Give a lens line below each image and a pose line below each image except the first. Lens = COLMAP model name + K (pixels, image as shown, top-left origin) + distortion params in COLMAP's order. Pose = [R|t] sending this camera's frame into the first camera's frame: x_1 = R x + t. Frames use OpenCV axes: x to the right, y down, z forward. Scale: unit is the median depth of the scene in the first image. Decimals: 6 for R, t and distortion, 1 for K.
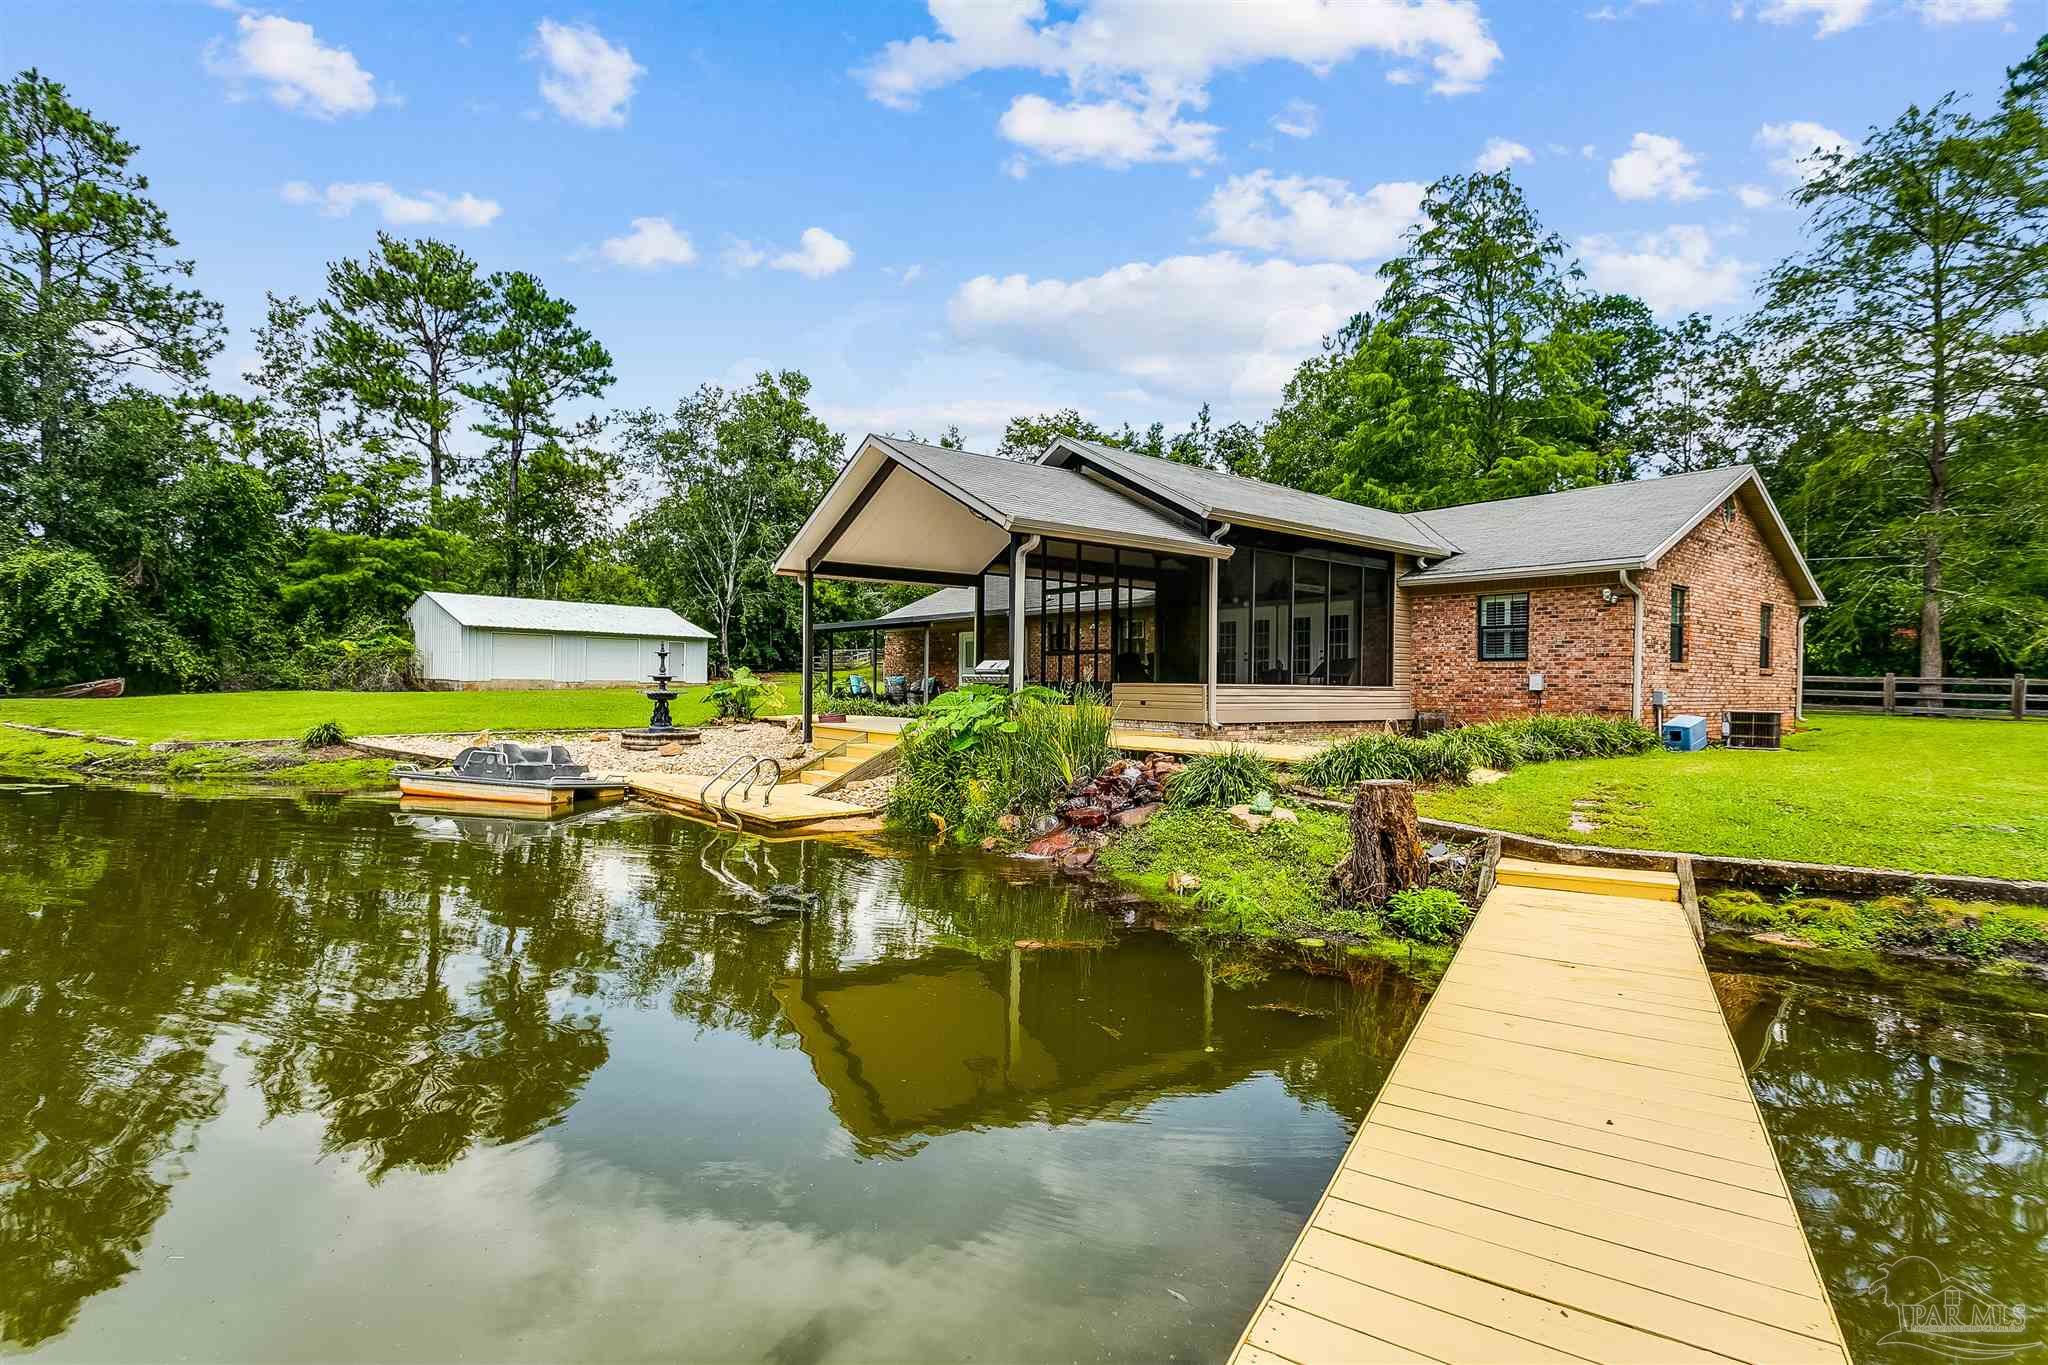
lens RADIAL K [[1006.0, 0, 1035.8], [0, 1006.0, 678.8], [0, 0, 1]] dist [0.003466, 0.000653]
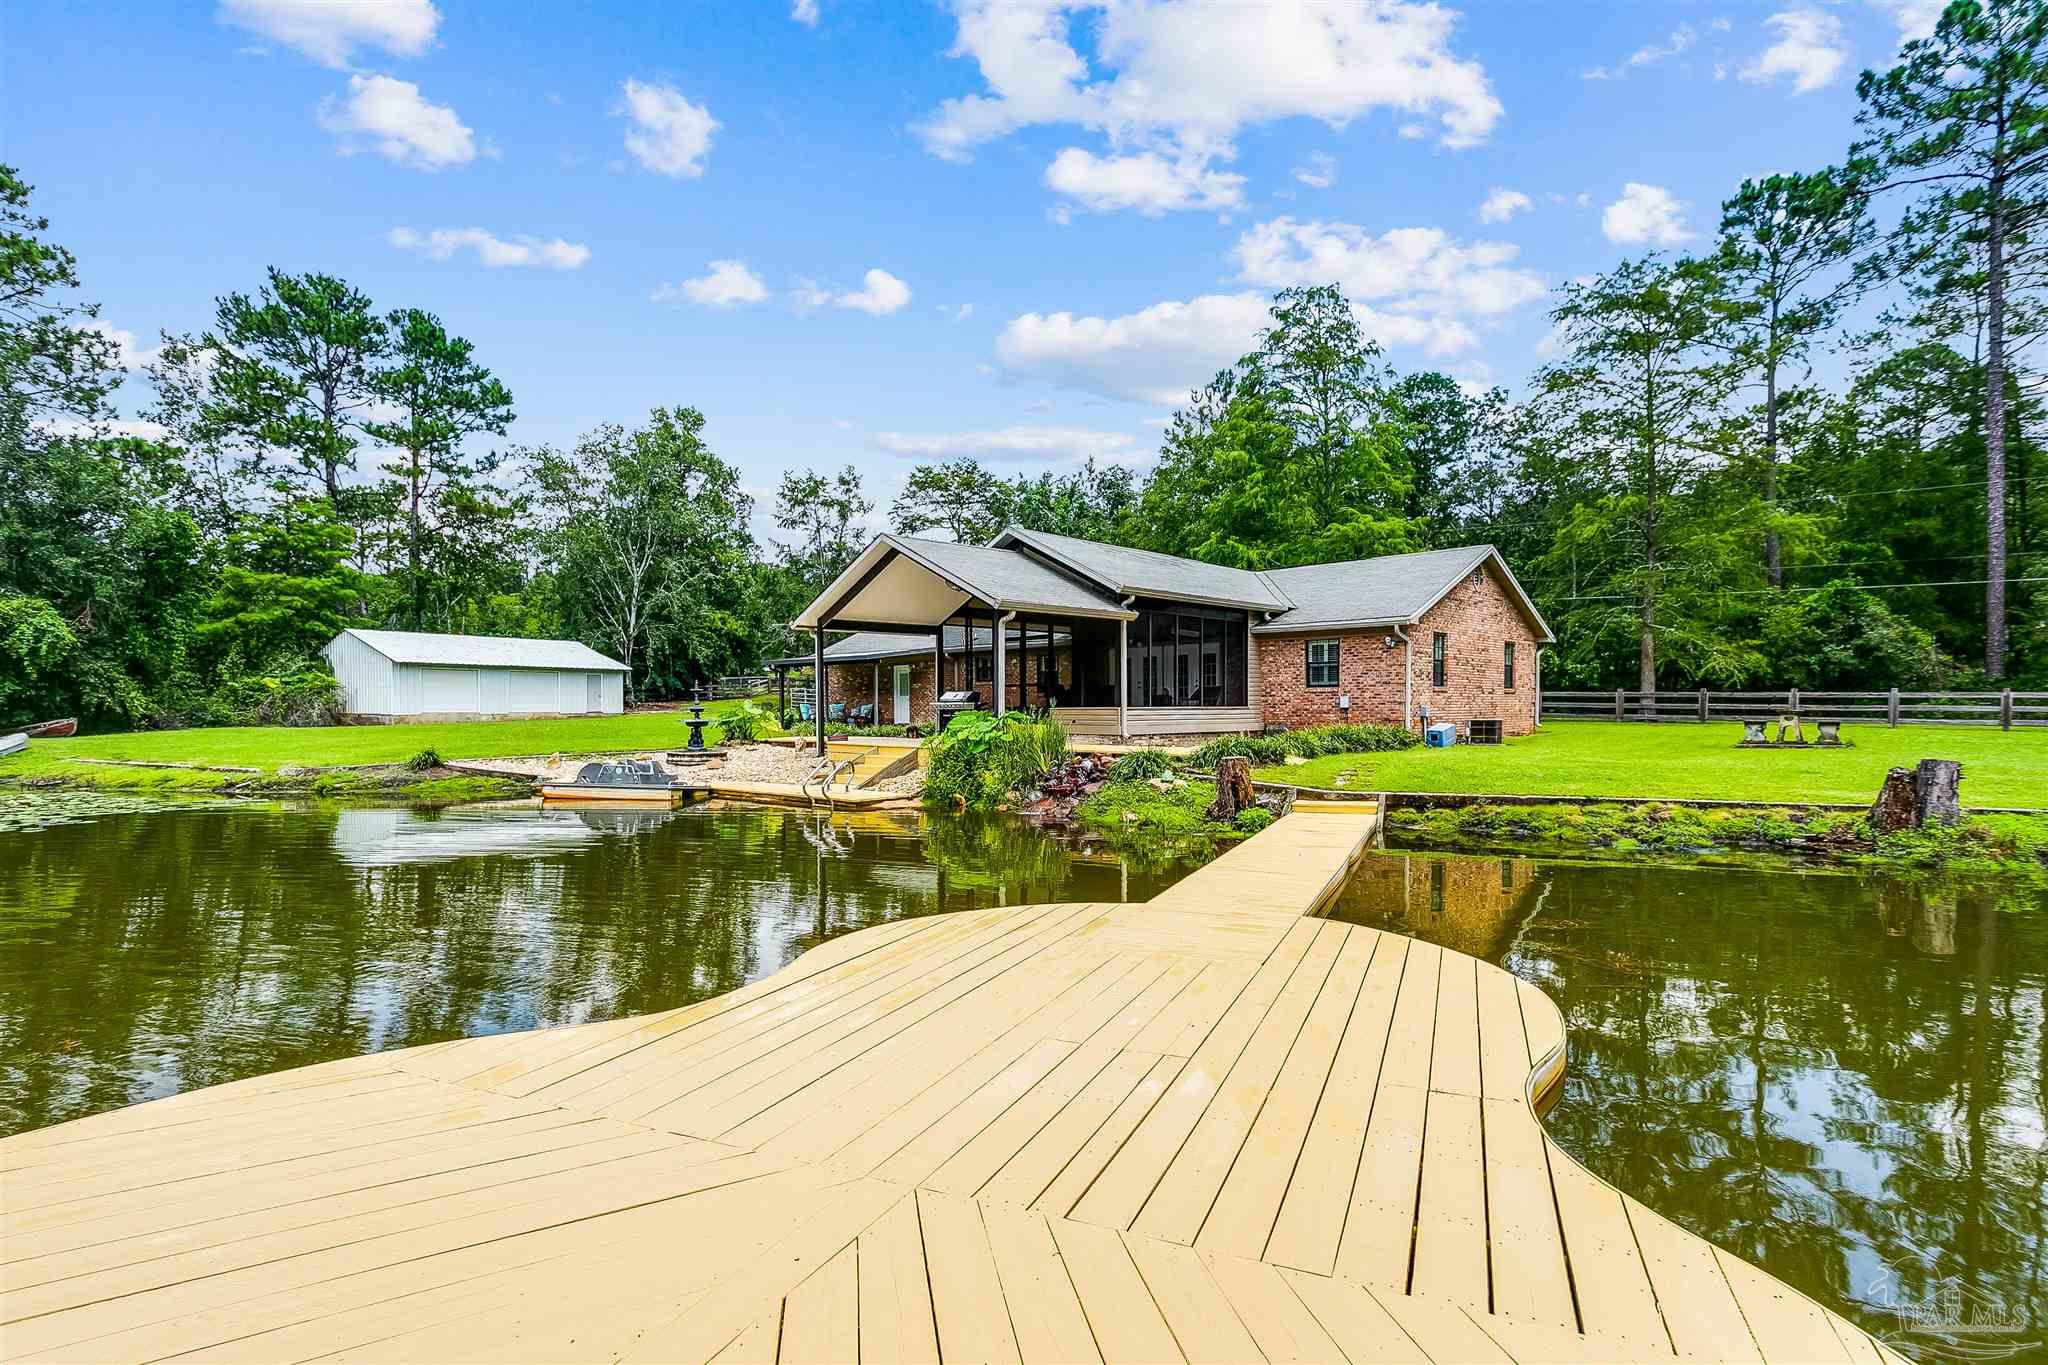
lens RADIAL K [[1047.1, 0, 1023.2], [0, 1047.1, 725.4], [0, 0, 1]] dist [0.000255, 0.000114]
pose [[0.993040, -0.019194, 0.116202, -0.070170], [0.016499, 0.999573, 0.024111, -0.003707], [-0.116615, -0.022026, 0.992933, -0.231580]]
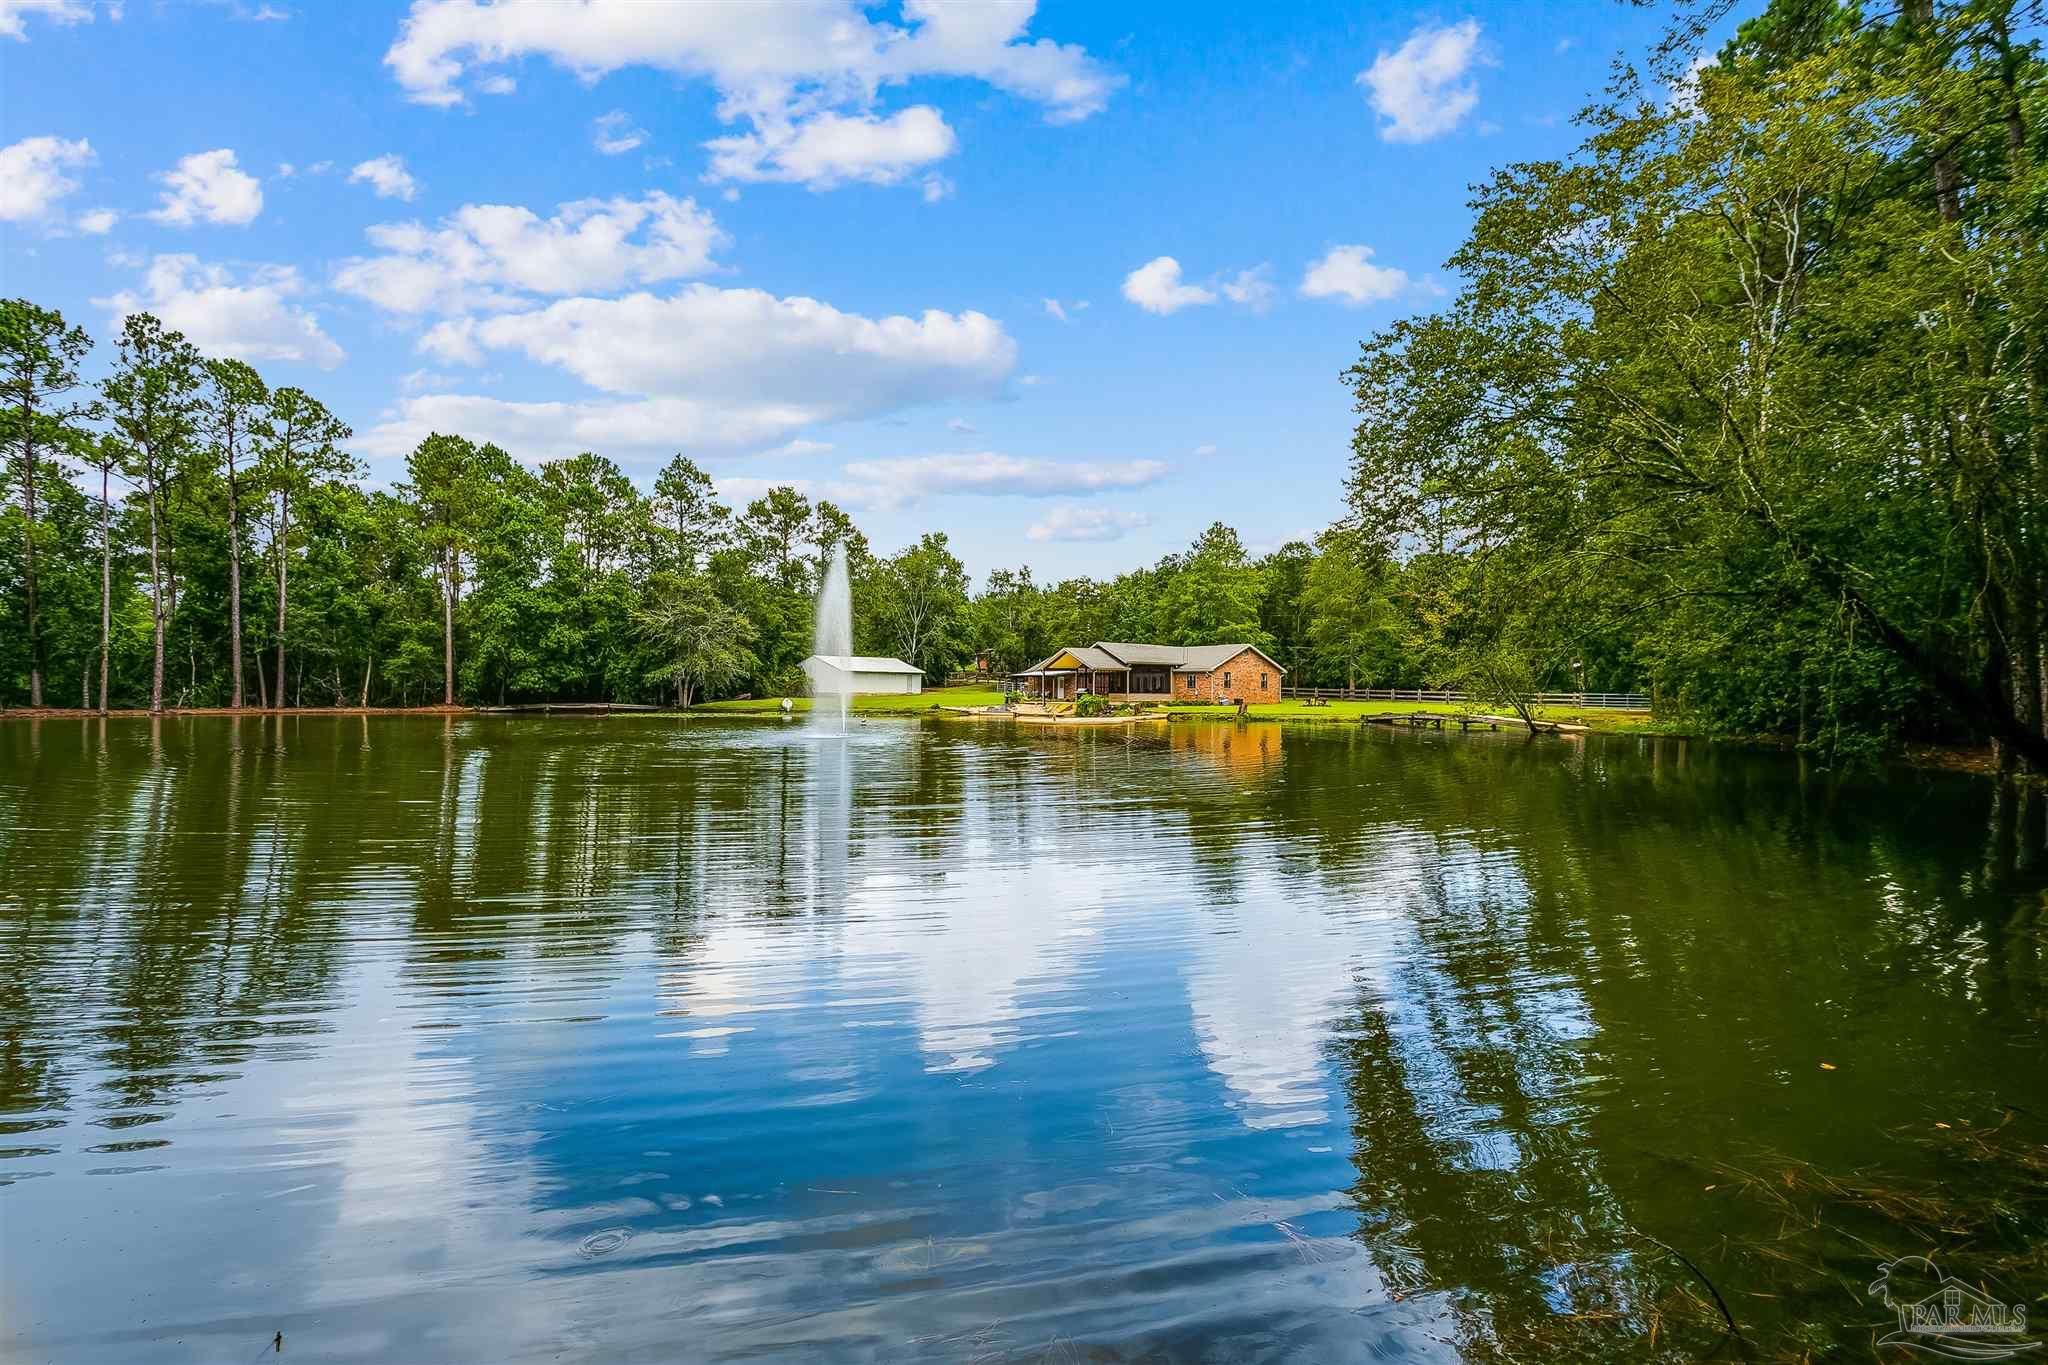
lens RADIAL K [[1010.2, 0, 1015.9], [0, 1010.2, 696.4], [0, 0, 1]] dist [0.001387, 0.000473]
pose [[0.999969, -0.007495, -0.002520, -0.198058], [0.007530, 0.999873, 0.014059, -0.029750], [0.002414, -0.014078, 0.999898, -2.133233]]
